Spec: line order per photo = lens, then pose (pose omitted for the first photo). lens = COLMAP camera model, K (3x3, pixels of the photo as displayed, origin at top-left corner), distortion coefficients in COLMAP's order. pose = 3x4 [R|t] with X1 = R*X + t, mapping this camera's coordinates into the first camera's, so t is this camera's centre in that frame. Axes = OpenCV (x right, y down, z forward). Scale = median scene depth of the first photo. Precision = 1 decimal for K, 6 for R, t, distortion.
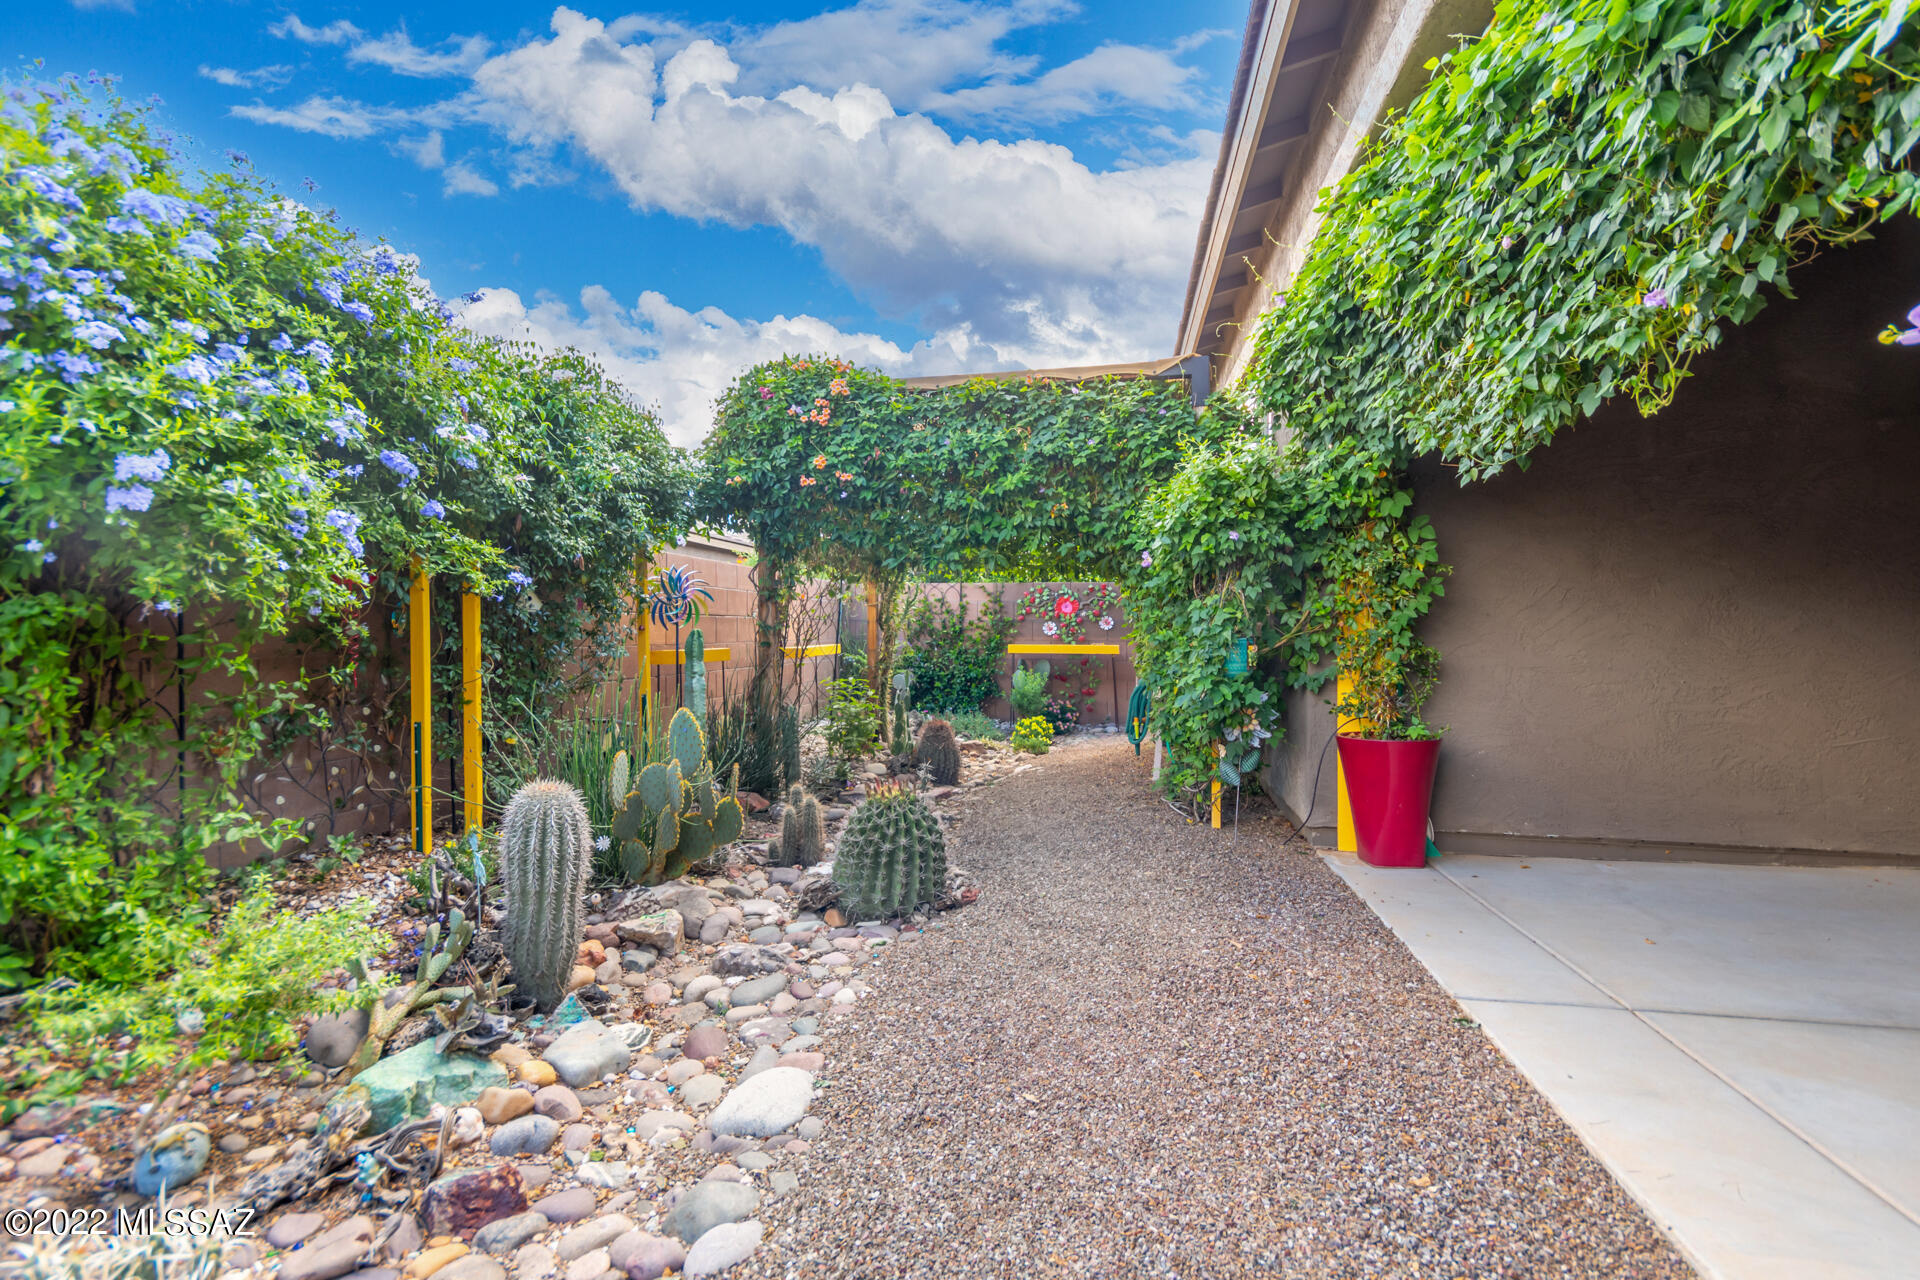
lens RADIAL K [[912.9, 0, 925.0], [0, 912.9, 635.3], [0, 0, 1]] dist [0.002863, 0.000325]
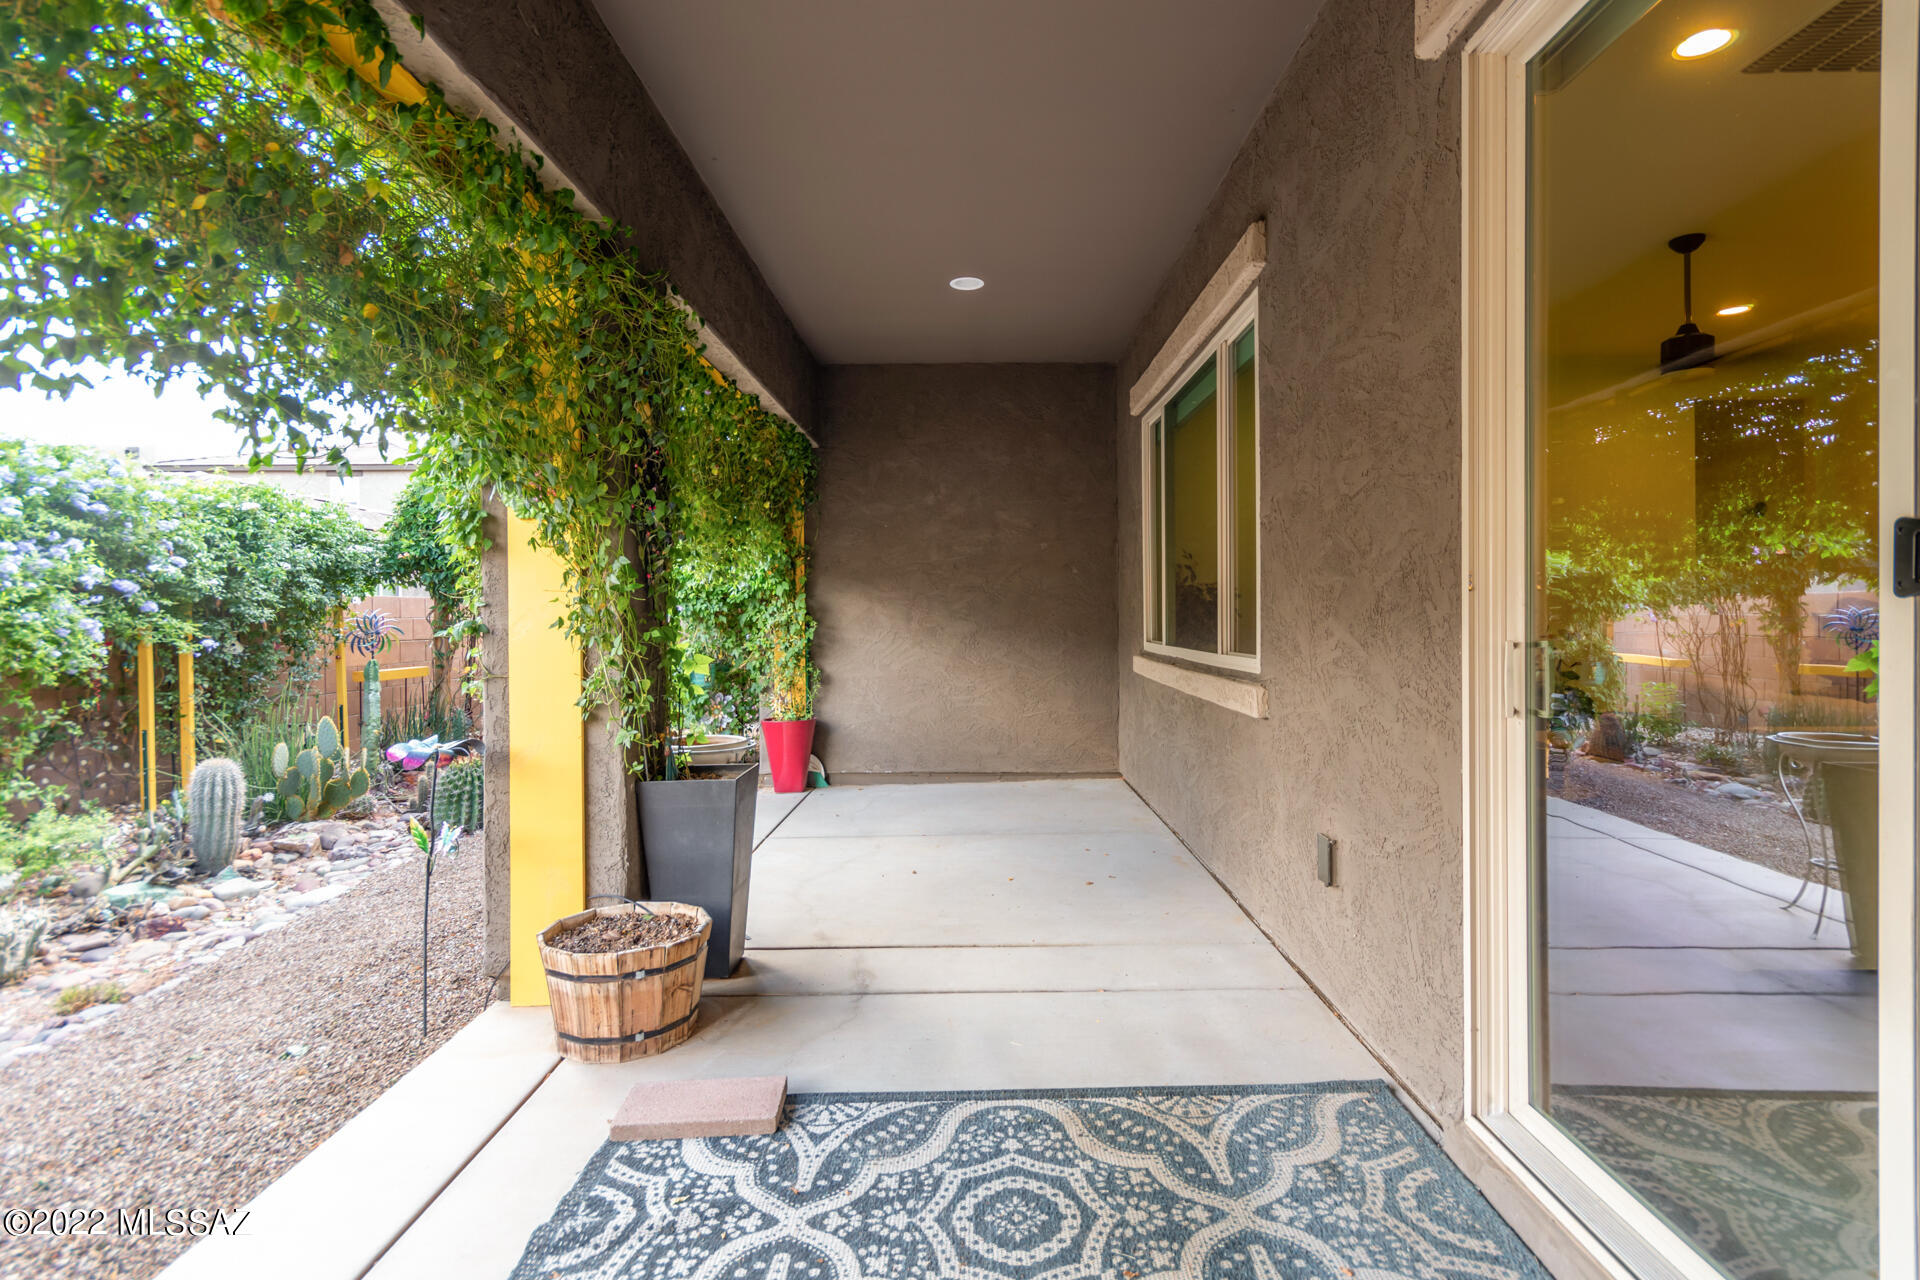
lens RADIAL K [[924.6, 0, 966.7], [0, 924.6, 619.6], [0, 0, 1]] dist [0.031833, -0.015883]
pose [[0.981578, -0.010835, 0.190753, 0.611031], [0.011317, 0.999935, -0.001438, -0.088998], [-0.190725, 0.003570, 0.981637, -0.991770]]
